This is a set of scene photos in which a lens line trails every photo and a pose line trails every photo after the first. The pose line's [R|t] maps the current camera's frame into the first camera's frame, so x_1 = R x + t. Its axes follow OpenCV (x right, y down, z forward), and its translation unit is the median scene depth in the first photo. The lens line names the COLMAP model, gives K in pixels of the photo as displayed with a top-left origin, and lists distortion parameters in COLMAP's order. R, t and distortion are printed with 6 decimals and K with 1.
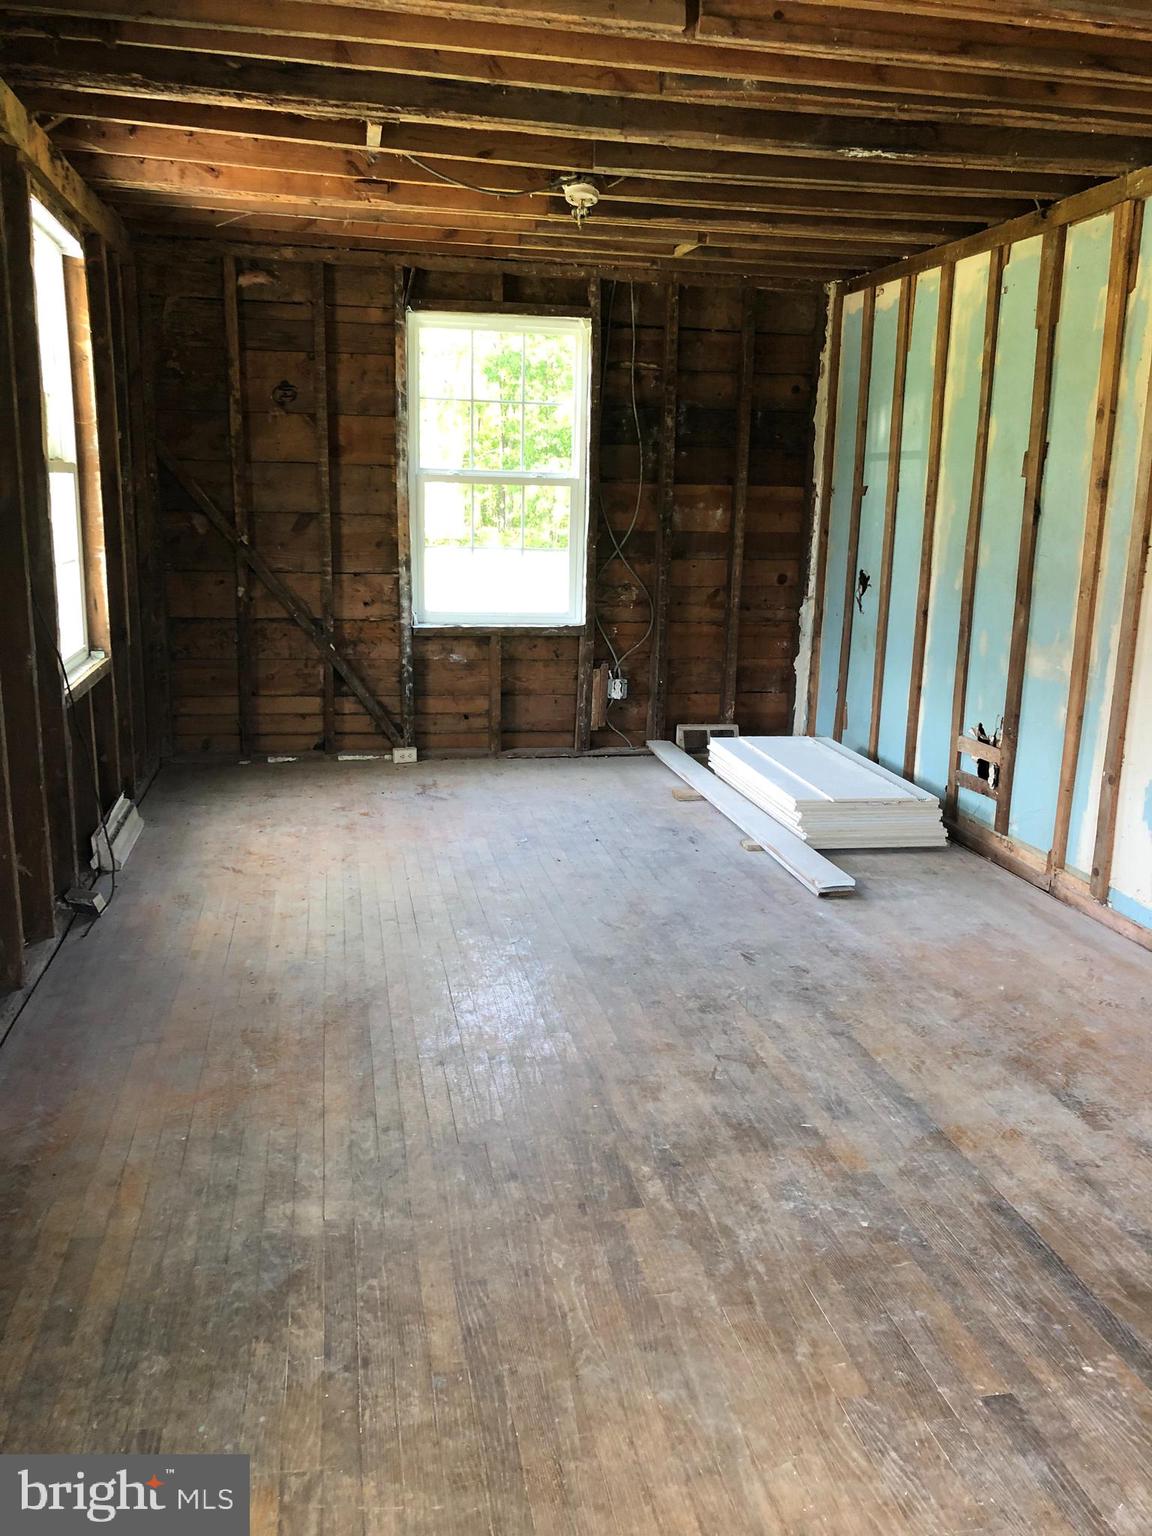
lens RADIAL K [[1261.2, 0, 585.2], [0, 1261.2, 768.8], [0, 0, 1]] dist [0.039280, -0.046210]
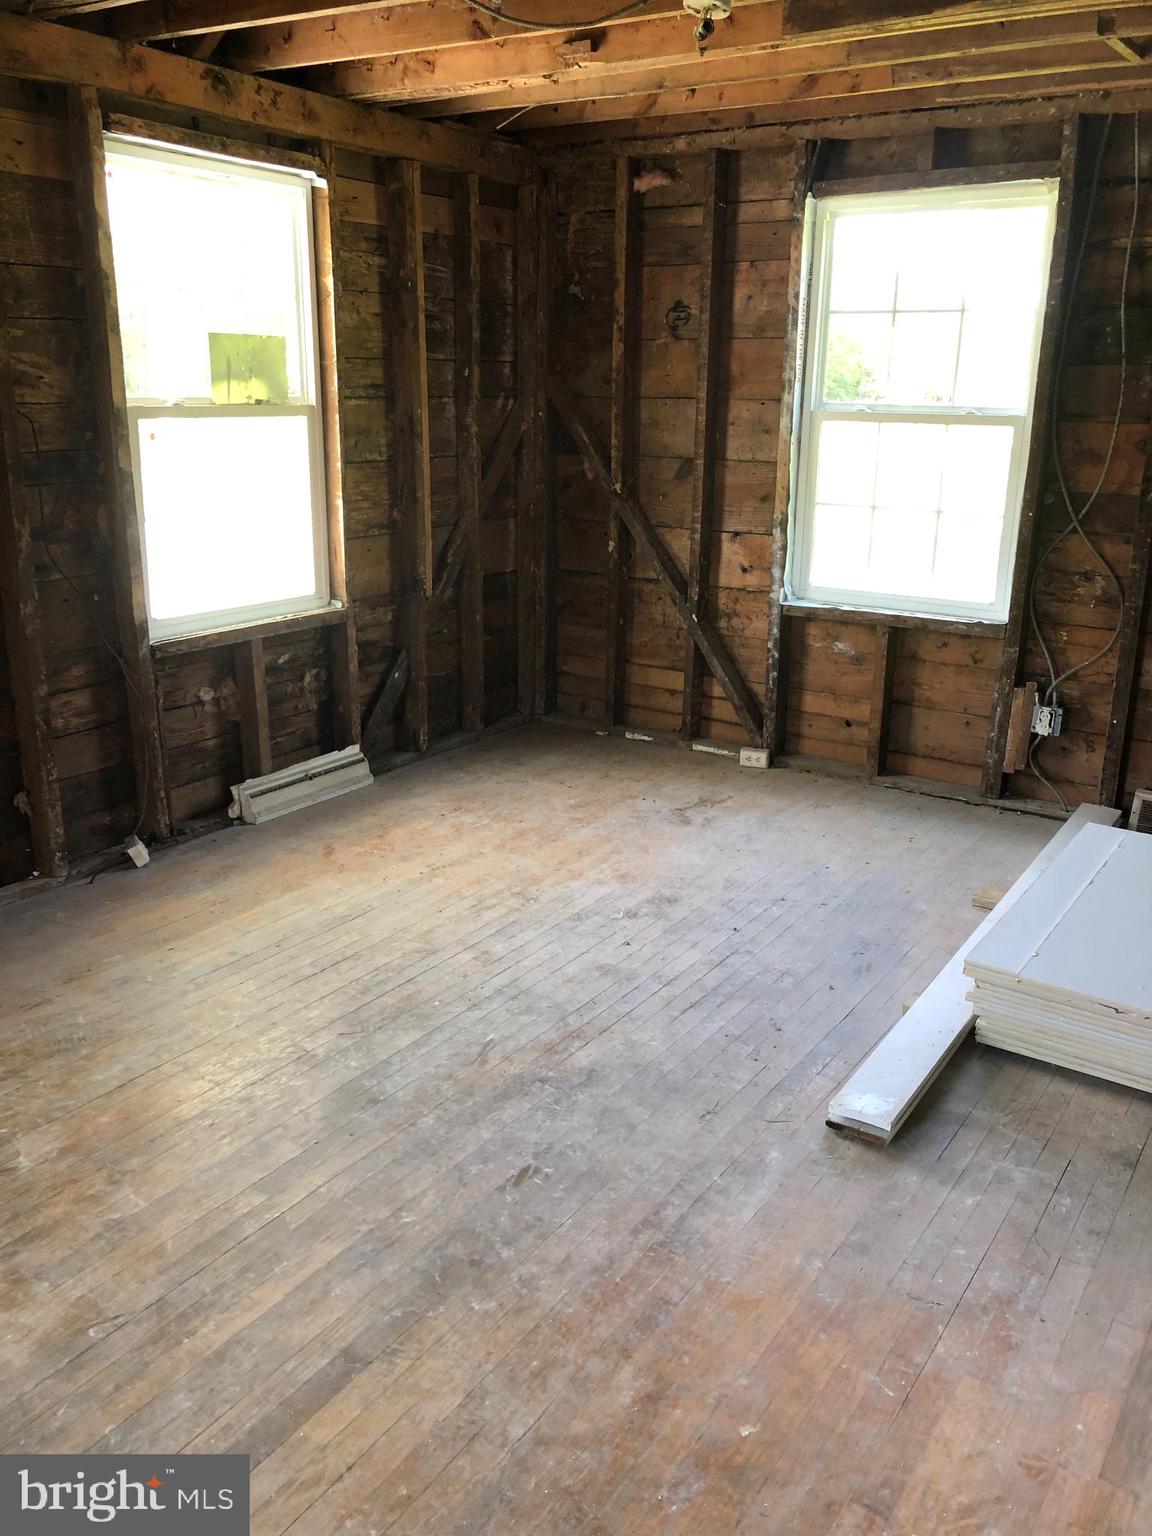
lens RADIAL K [[1261.2, 0, 564.1], [0, 1261.2, 766.7], [0, 0, 1]] dist [0.039280, -0.046210]
pose [[0.704429, 0.192680, -0.683121, 0.408447], [-0.152811, 0.981048, 0.119136, -0.103642], [0.693130, 0.020466, 0.720522, 0.397659]]
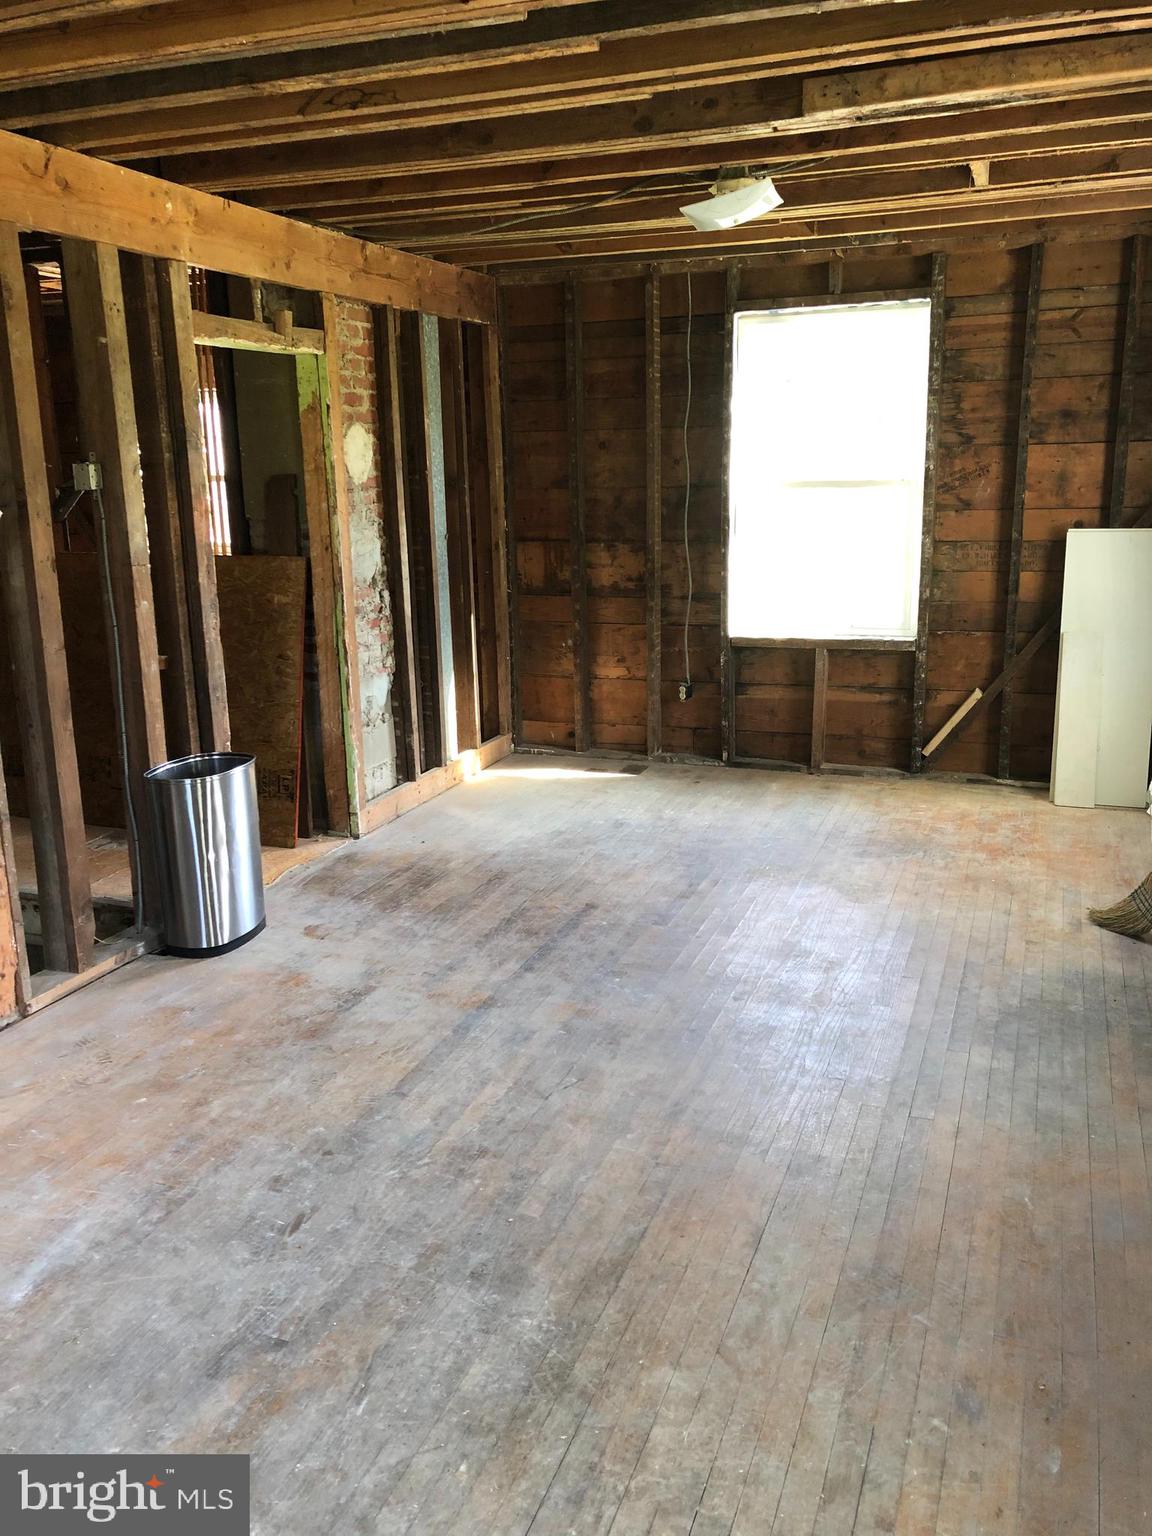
lens RADIAL K [[1261.2, 0, 587.5], [0, 1261.2, 766.7], [0, 0, 1]] dist [0.039280, -0.046210]
pose [[-0.854096, -0.133284, 0.502747, -0.233923], [0.109768, 0.898645, 0.424721, -0.255659], [-0.508400, 0.417938, -0.752899, 0.985399]]
